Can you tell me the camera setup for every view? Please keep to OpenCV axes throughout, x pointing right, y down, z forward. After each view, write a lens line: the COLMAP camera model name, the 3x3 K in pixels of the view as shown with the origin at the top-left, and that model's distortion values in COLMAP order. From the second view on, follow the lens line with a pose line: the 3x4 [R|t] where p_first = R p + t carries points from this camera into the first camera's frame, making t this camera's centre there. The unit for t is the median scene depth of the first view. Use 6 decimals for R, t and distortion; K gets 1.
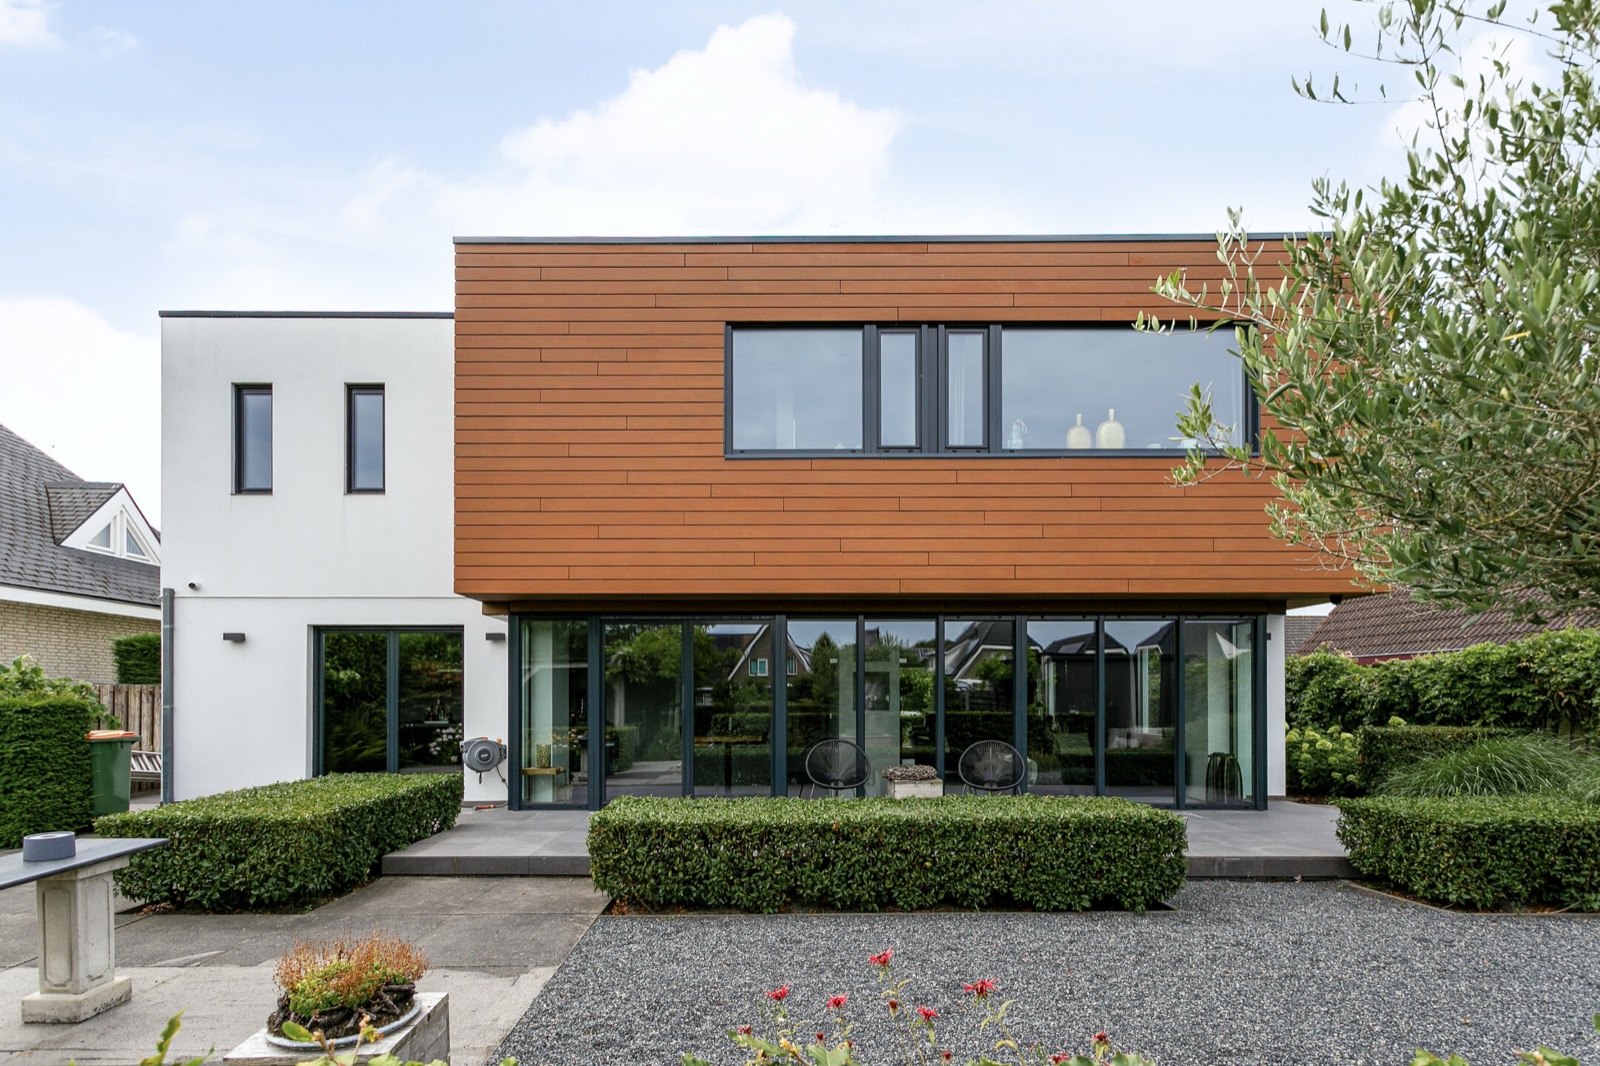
lens RADIAL K [[792.6, 0, 766.6], [0, 792.6, 698.1], [0, 0, 1]] dist [-0.000996, 0.000187]
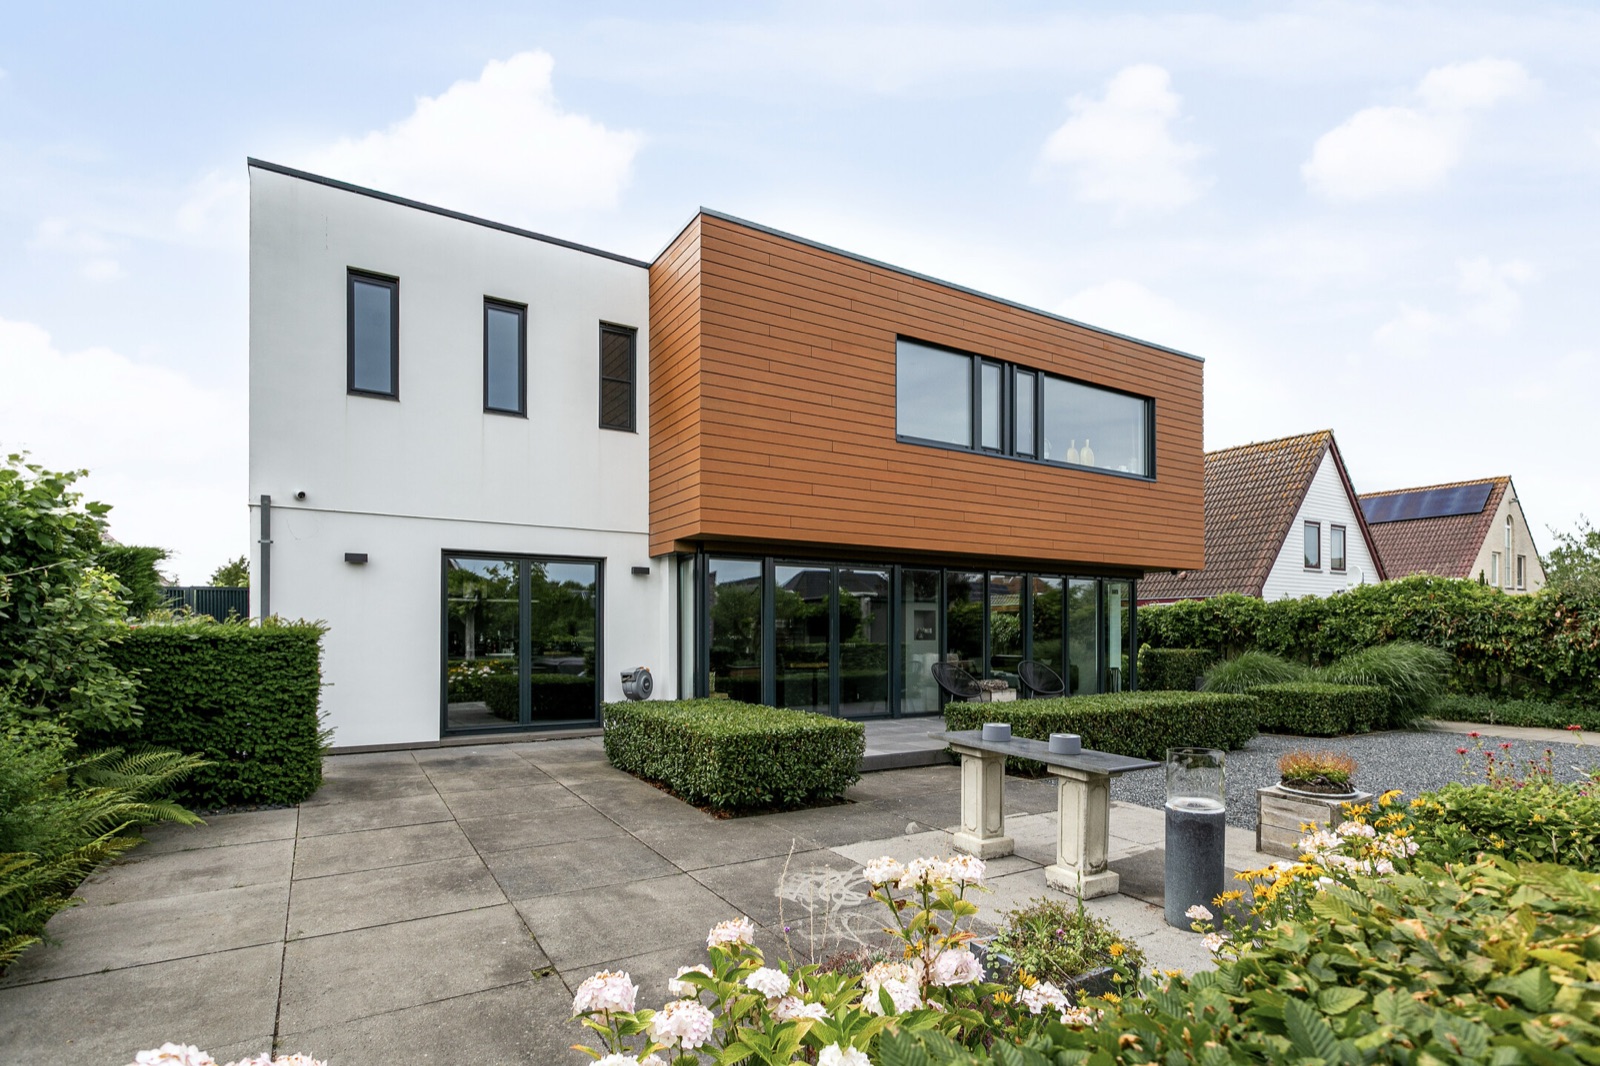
lens RADIAL K [[797.2, 0, 801.7], [0, 797.2, 633.1], [0, 0, 1]] dist [-0.001256, -0.000060]
pose [[0.852108, 0.001795, 0.523363, -0.837555], [-0.002302, 0.999997, 0.000320, 0.004707], [-0.523361, -0.001478, 0.852110, -0.008402]]
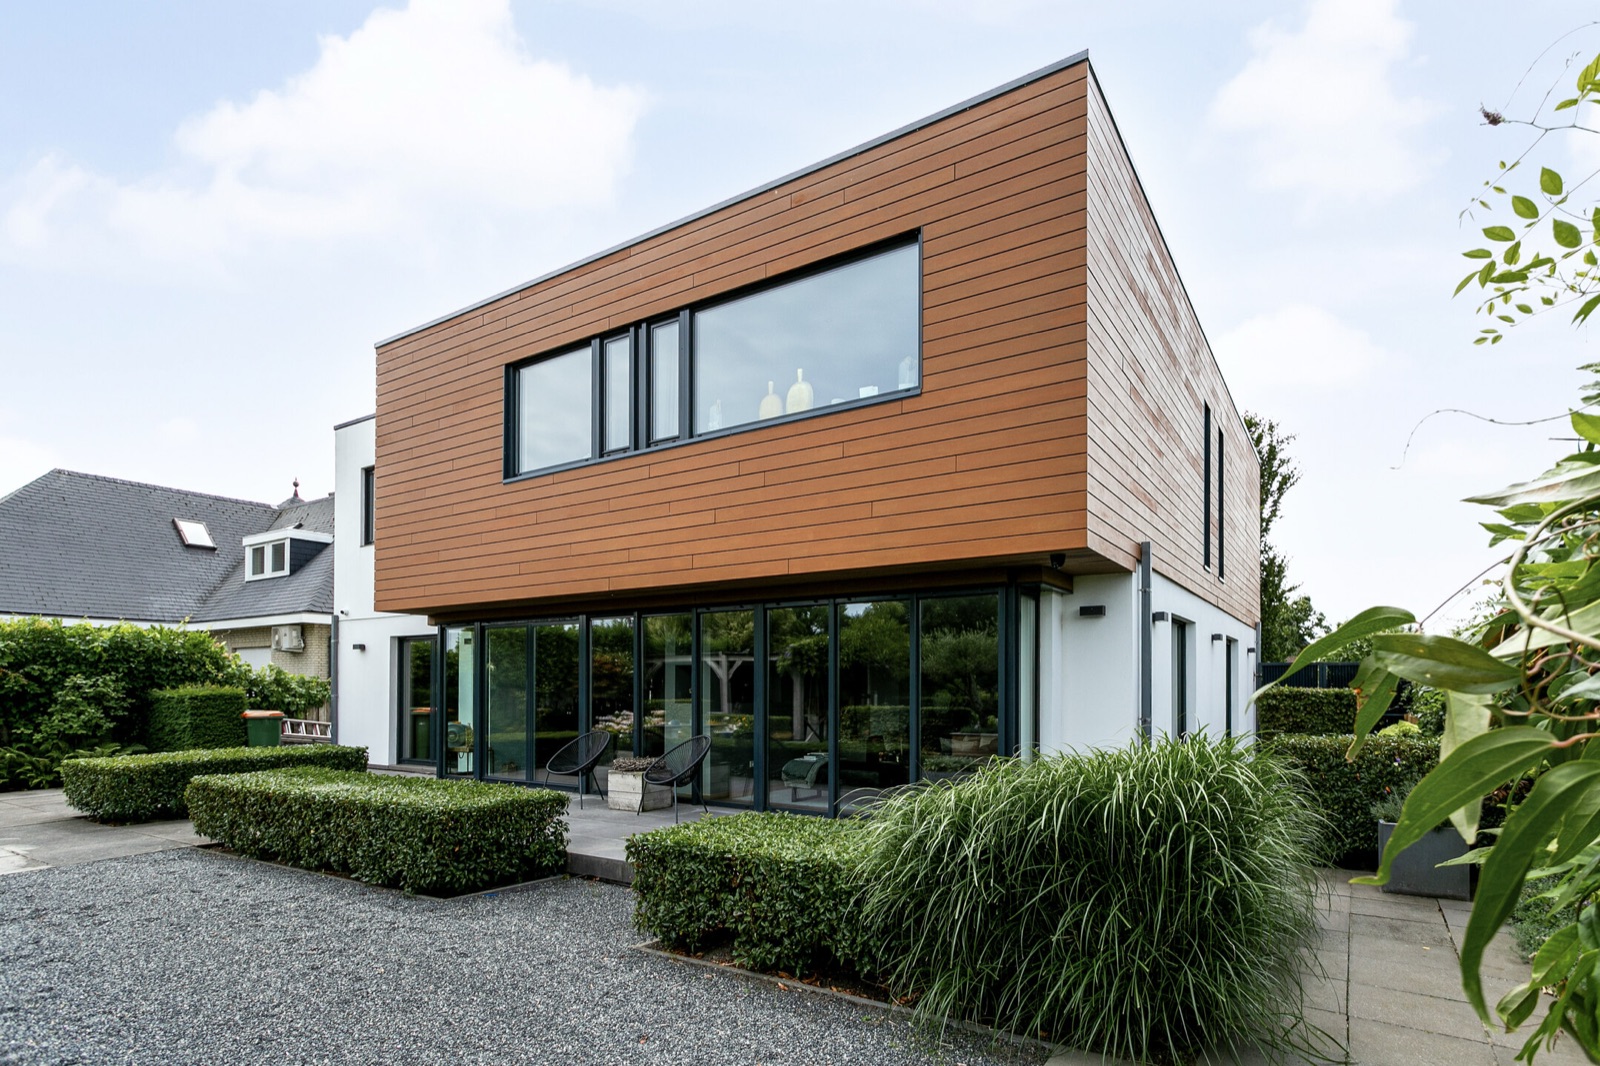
lens RADIAL K [[822.3, 0, 833.9], [0, 822.3, 680.2], [0, 0, 1]] dist [0.001060, 0.000660]
pose [[0.845620, -0.004069, -0.533770, 0.980494], [0.000035, 0.999971, -0.007567, -0.007189], [0.533786, 0.006380, 0.845596, 0.243661]]
